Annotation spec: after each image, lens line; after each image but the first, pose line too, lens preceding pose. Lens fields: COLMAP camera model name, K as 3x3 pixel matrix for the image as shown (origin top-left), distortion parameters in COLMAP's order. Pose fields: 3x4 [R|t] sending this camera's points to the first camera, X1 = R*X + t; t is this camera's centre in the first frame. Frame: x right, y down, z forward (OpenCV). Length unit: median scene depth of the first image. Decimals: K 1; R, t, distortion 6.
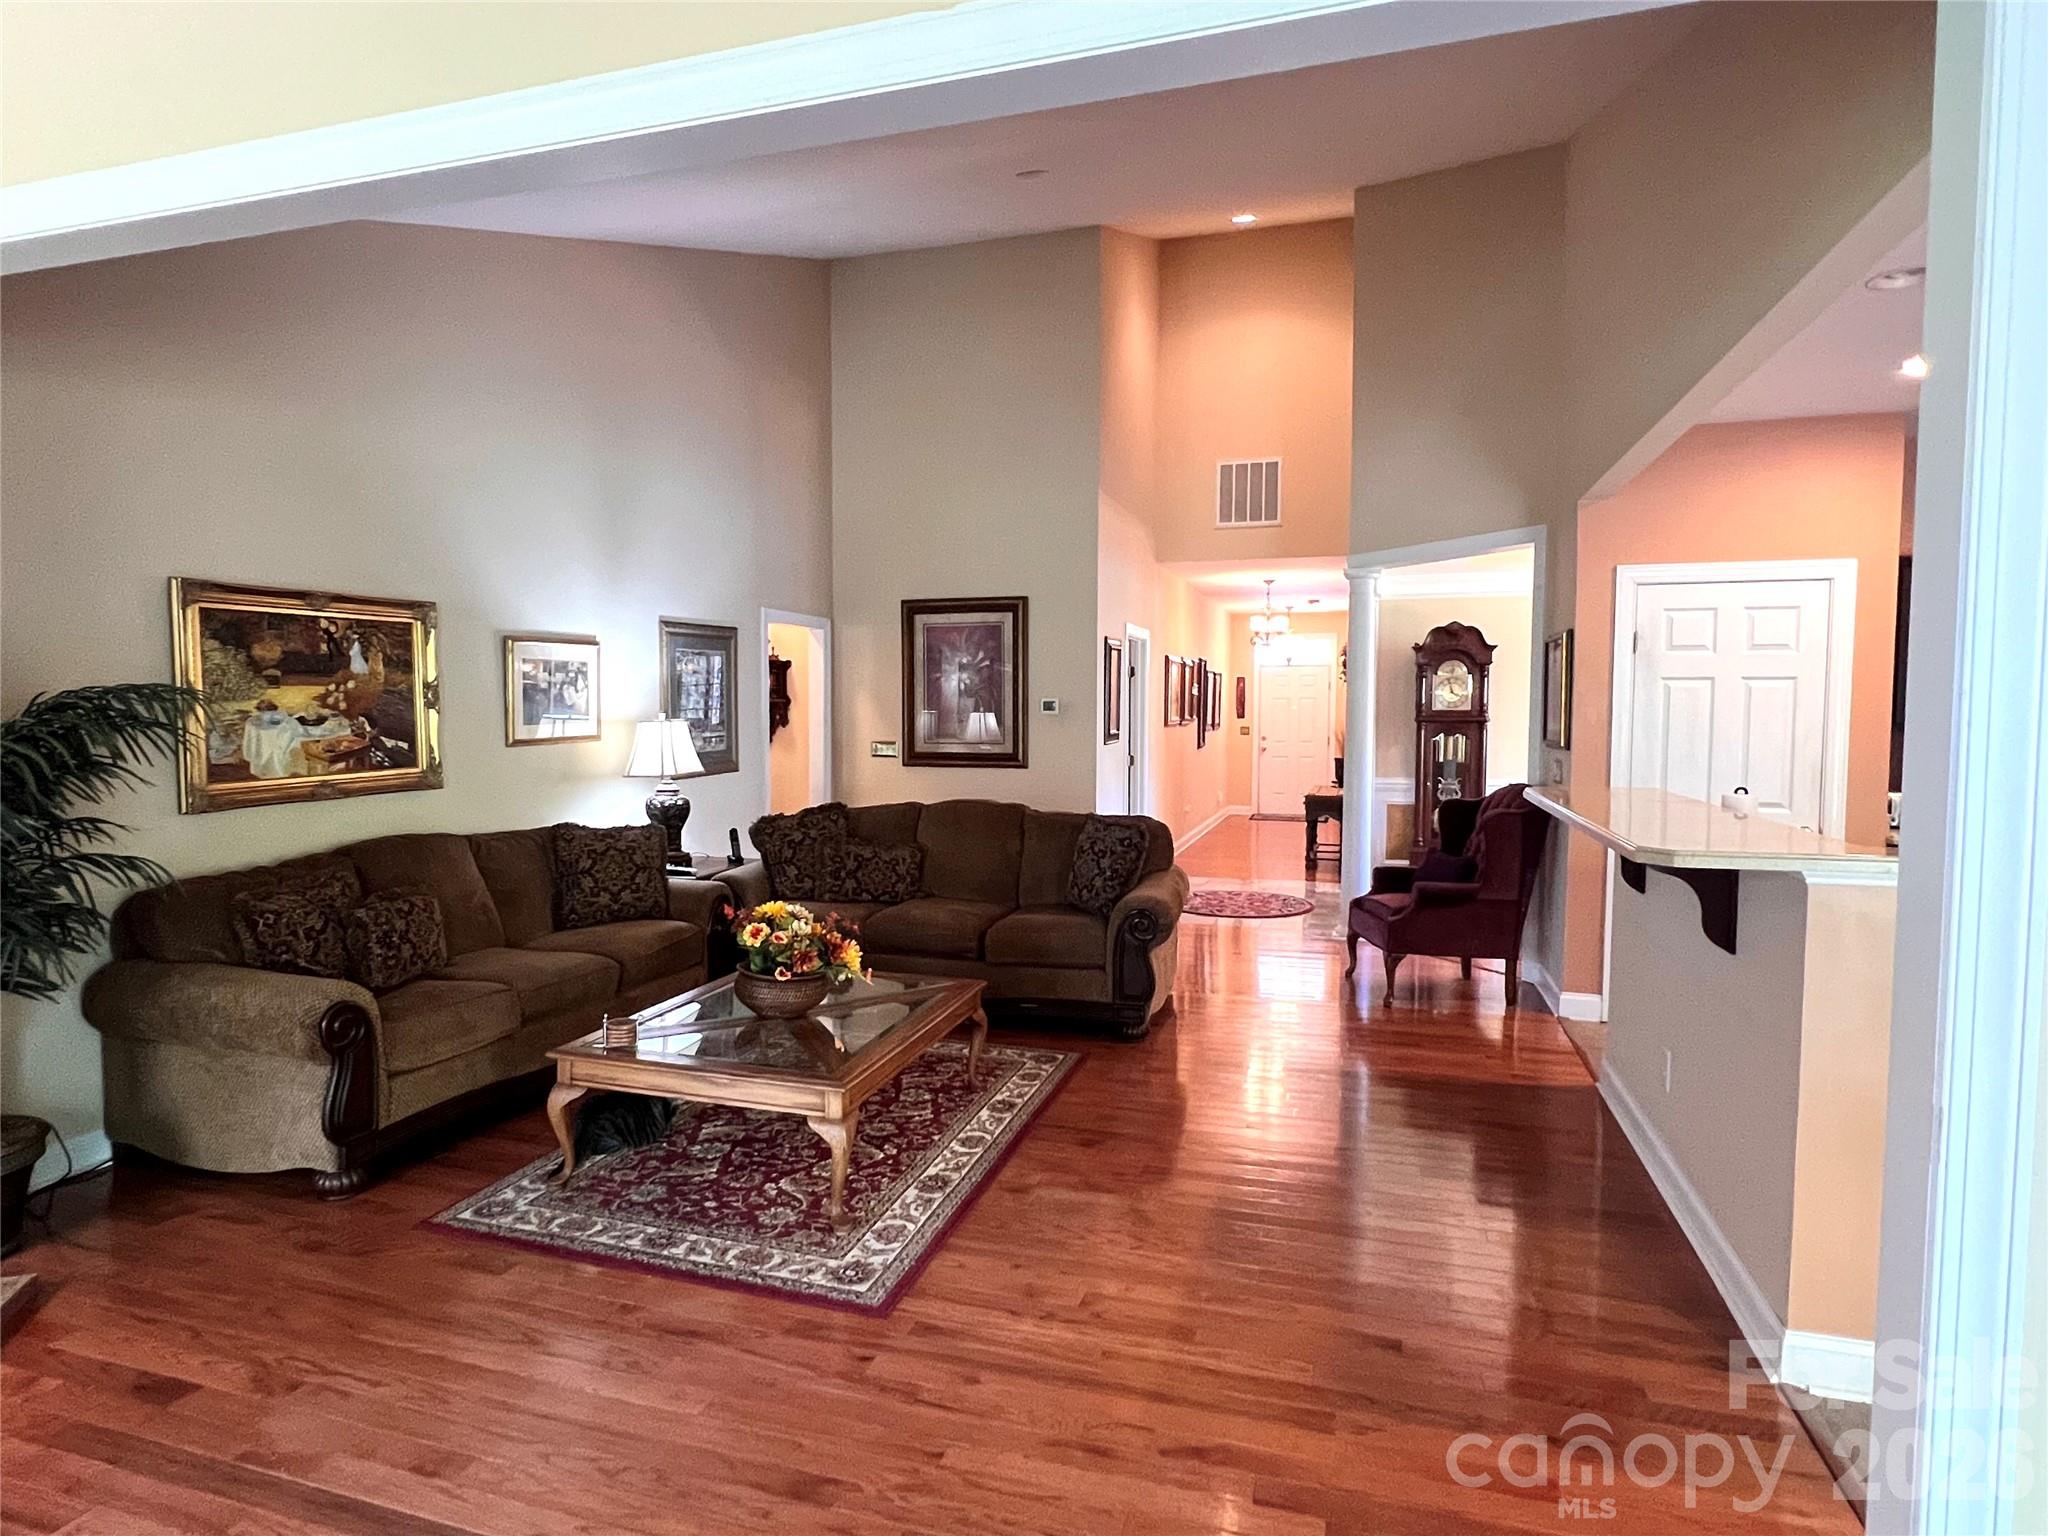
lens RADIAL K [[1127.3, 0, 1006.5], [0, 1127.3, 771.0], [0, 0, 1]] dist [-0.000975, -0.001054]
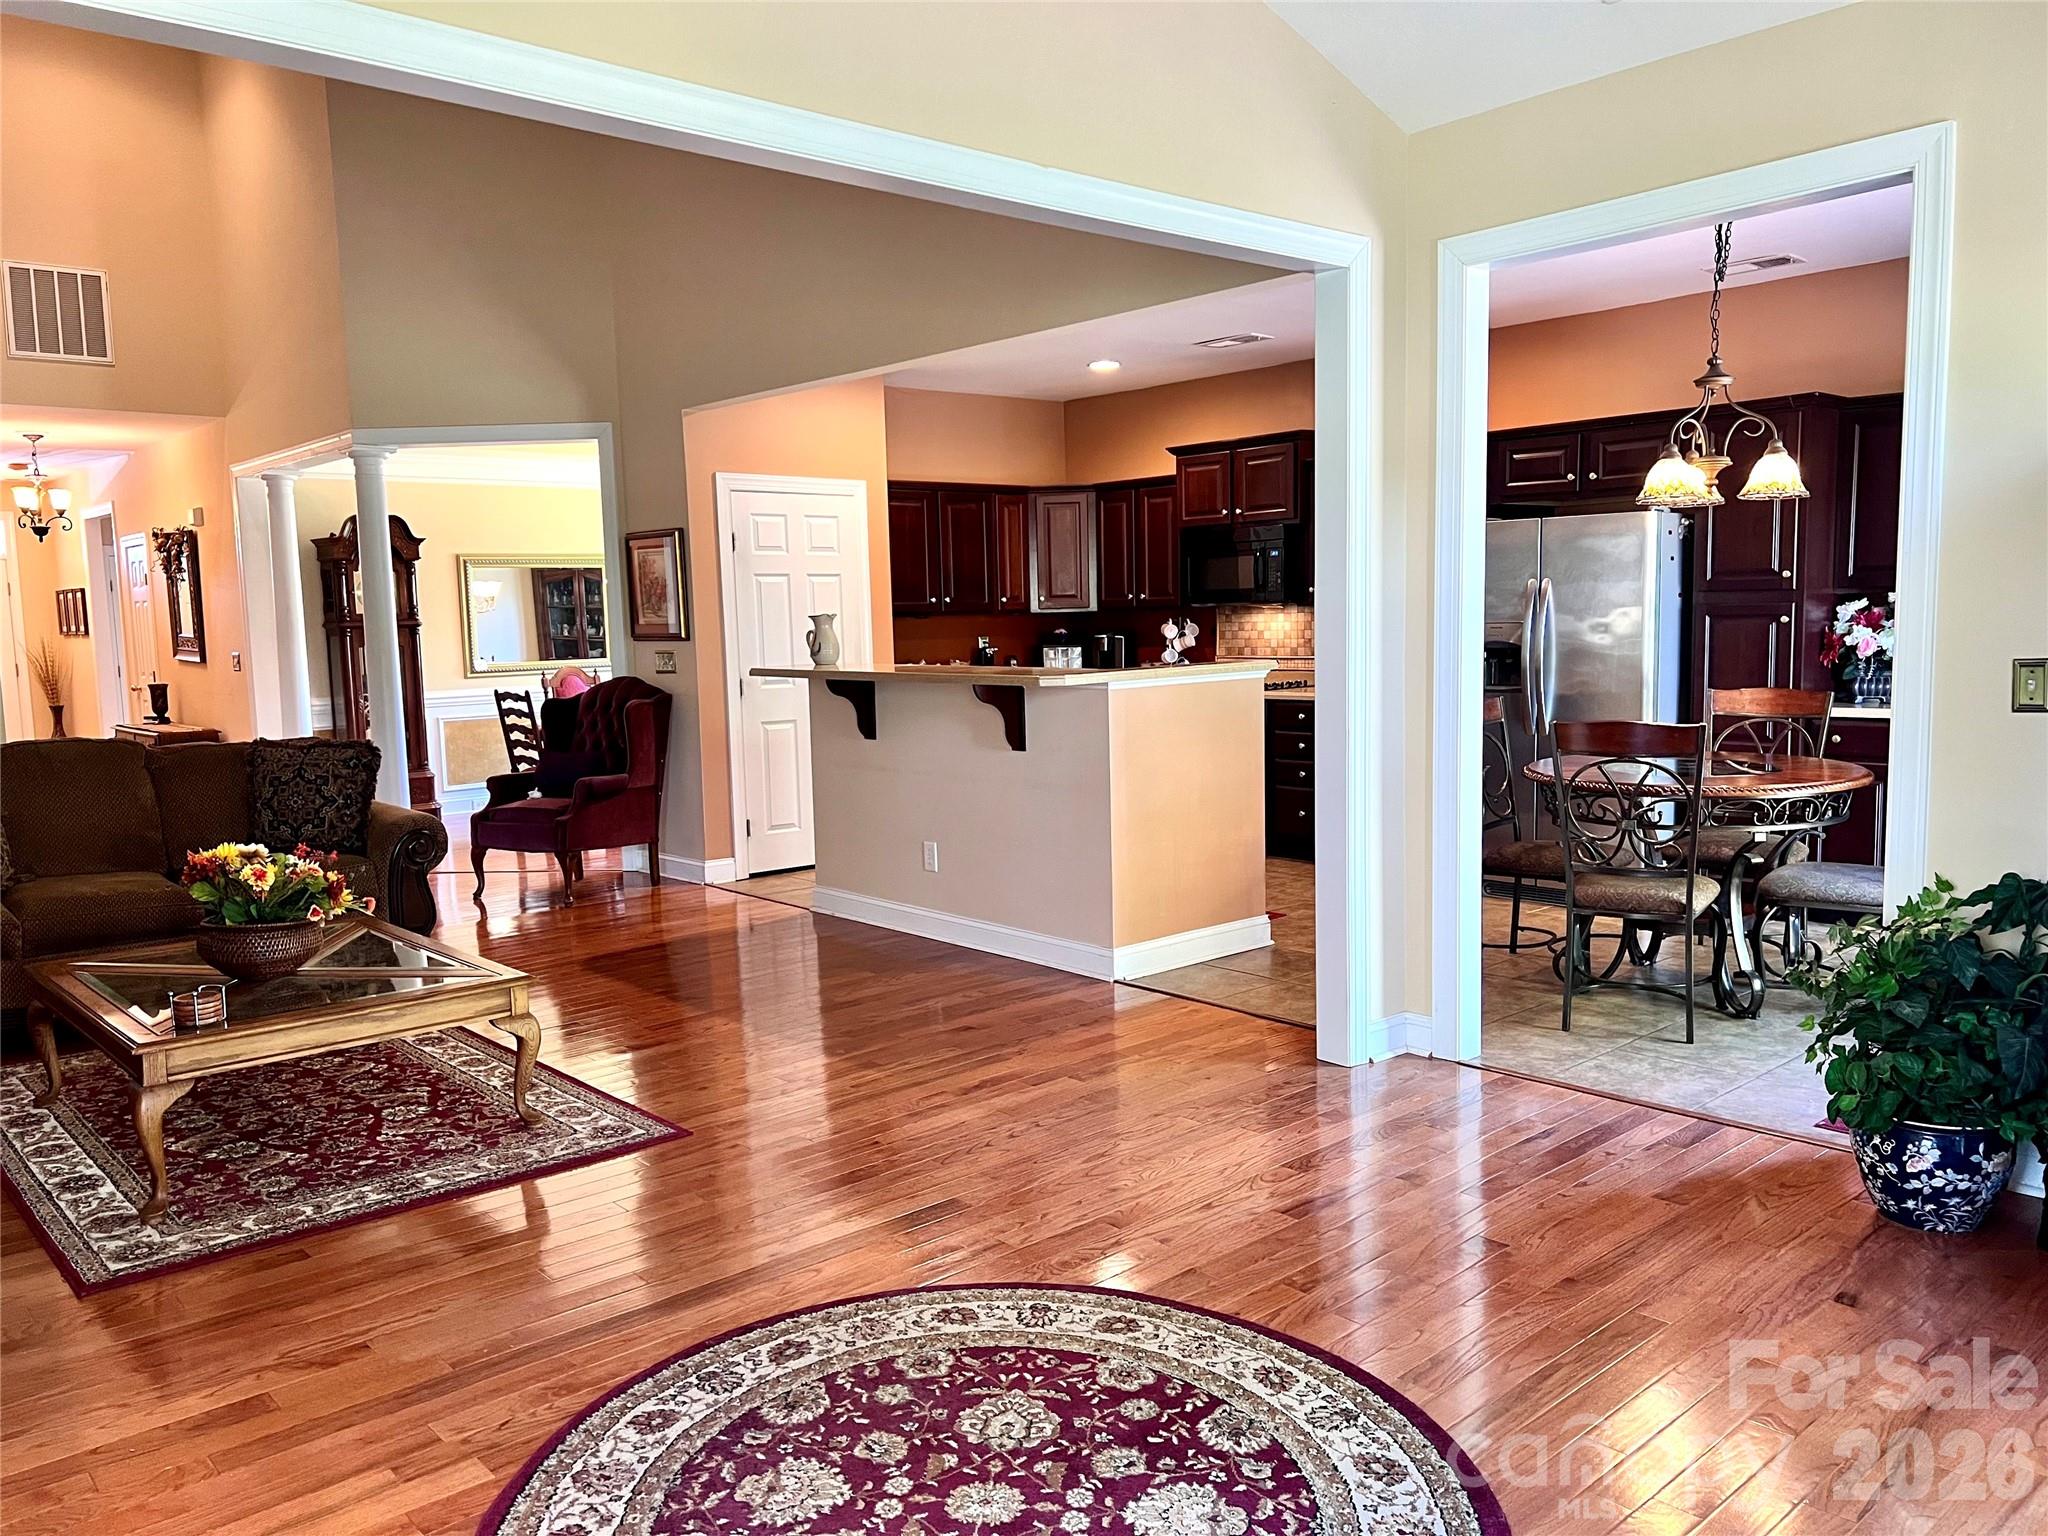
lens RADIAL K [[1550.9, 0, 1030.5], [0, 1550.9, 776.8], [0, 0, 1]] dist [0.083427, -0.096483]
pose [[0.505369, -0.107164, 0.856223, -0.877714], [0.074471, 0.993973, 0.080449, 0.022266], [-0.859683, 0.023108, 0.510304, -0.066694]]
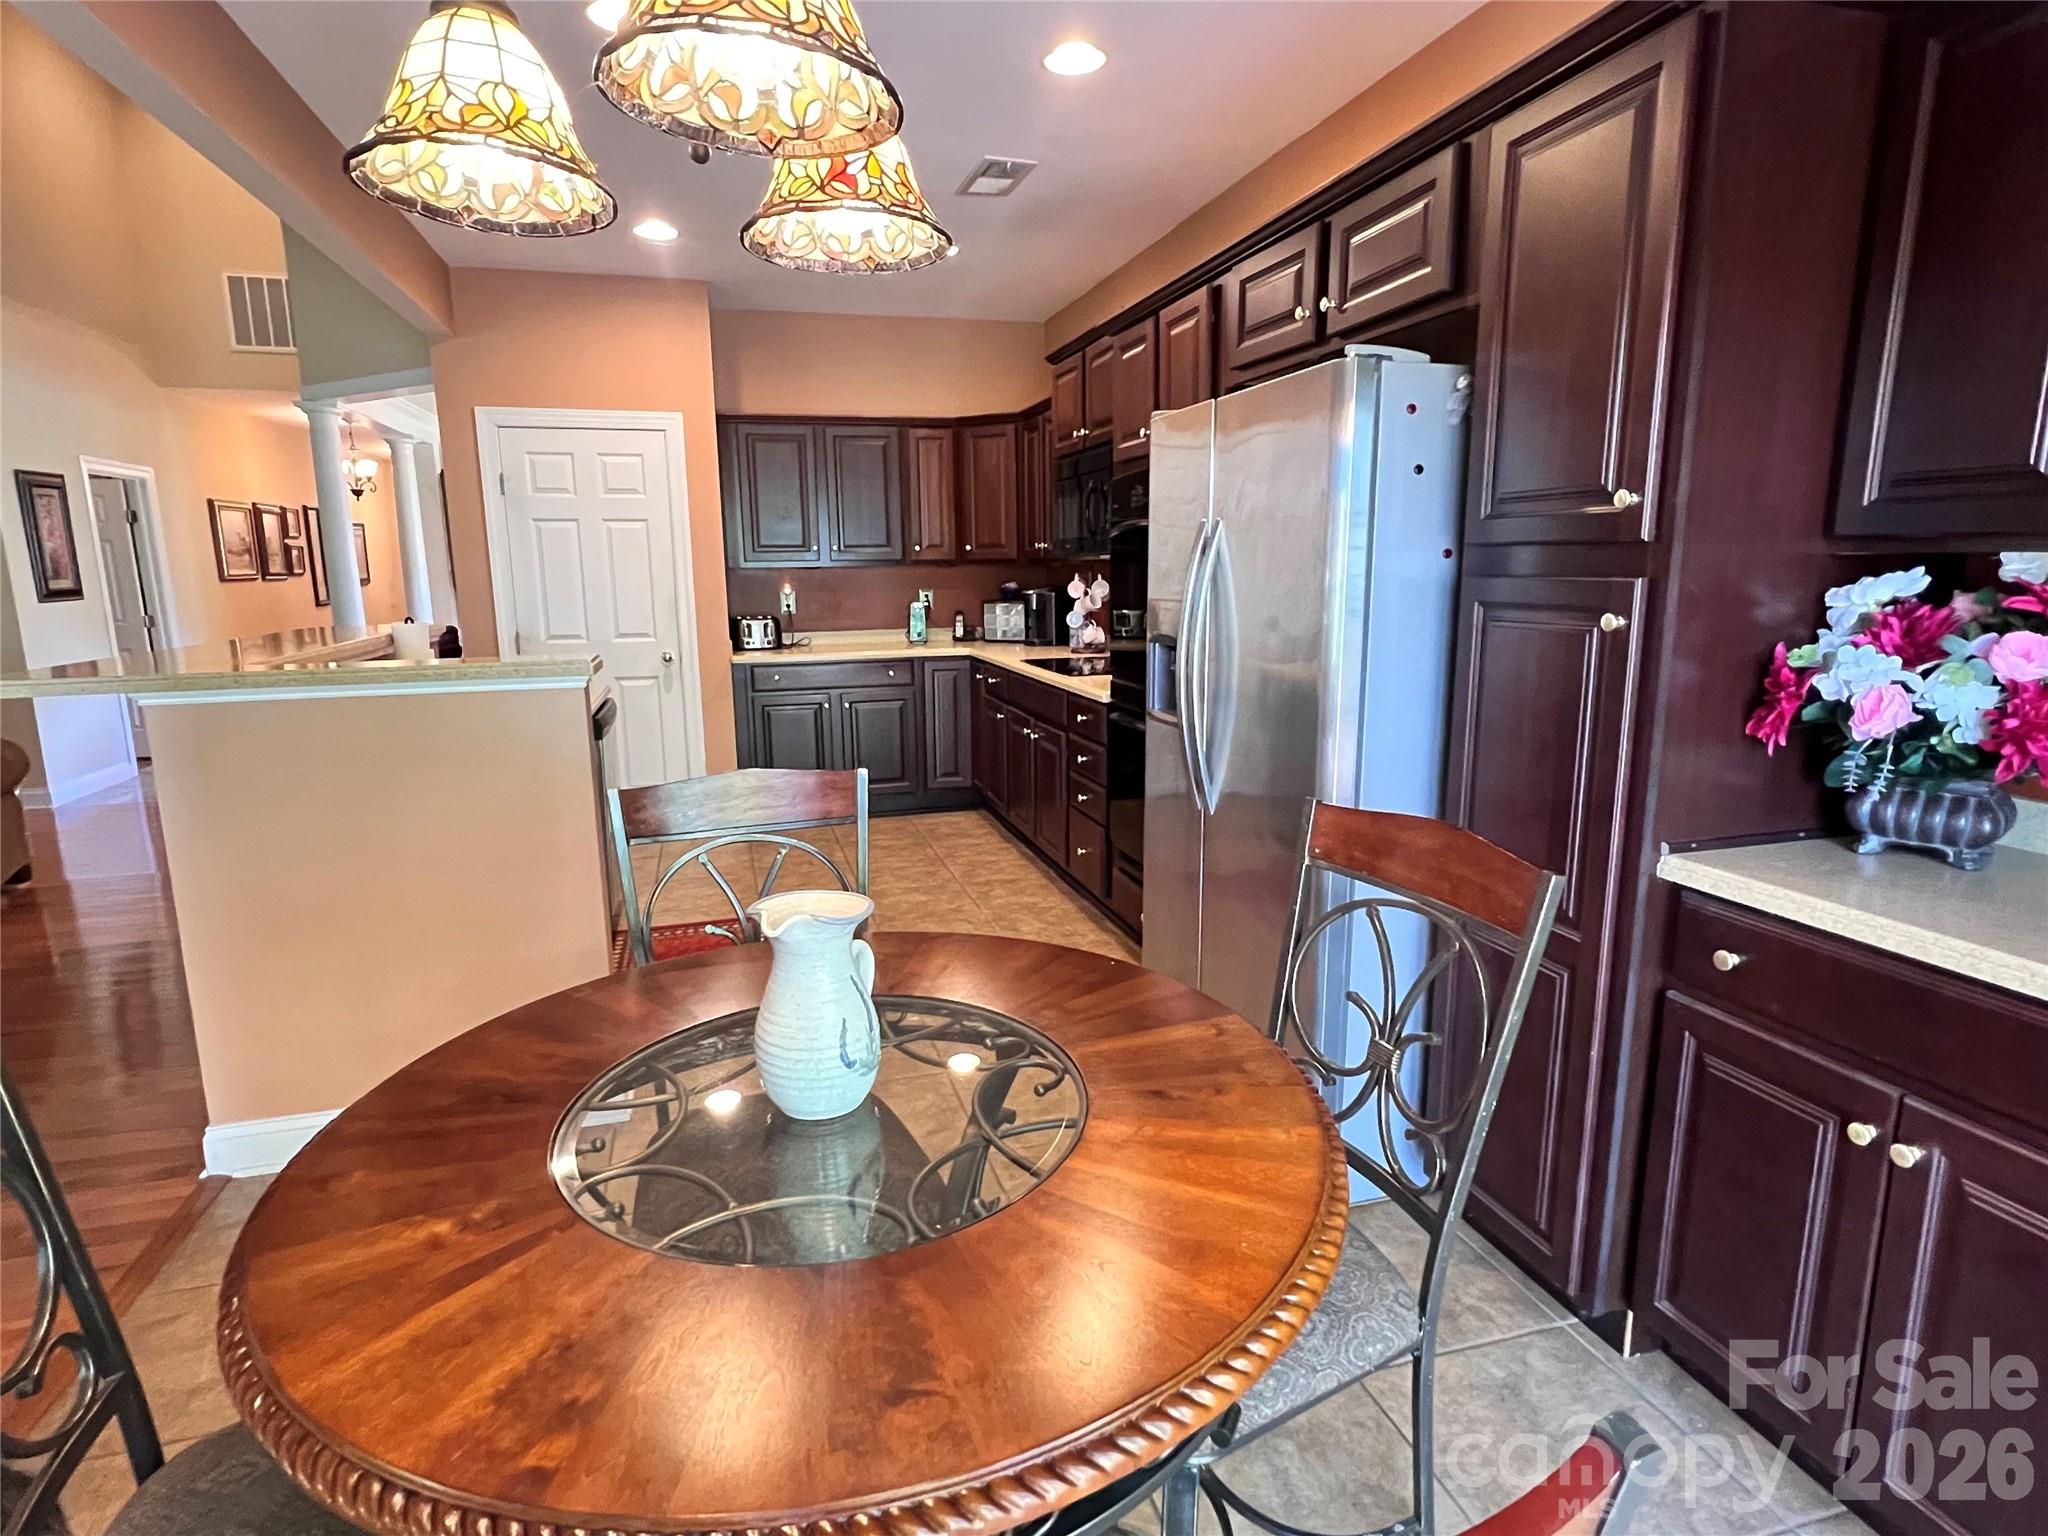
lens RADIAL K [[1065.7, 0, 1016.4], [0, 1065.7, 764.7], [0, 0, 1]] dist [0.000838, -0.000130]
pose [[0.836714, -0.113486, 0.535753, 0.531675], [0.045010, 0.989234, 0.139251, 0.036617], [-0.545788, -0.092400, 0.832813, -0.135331]]
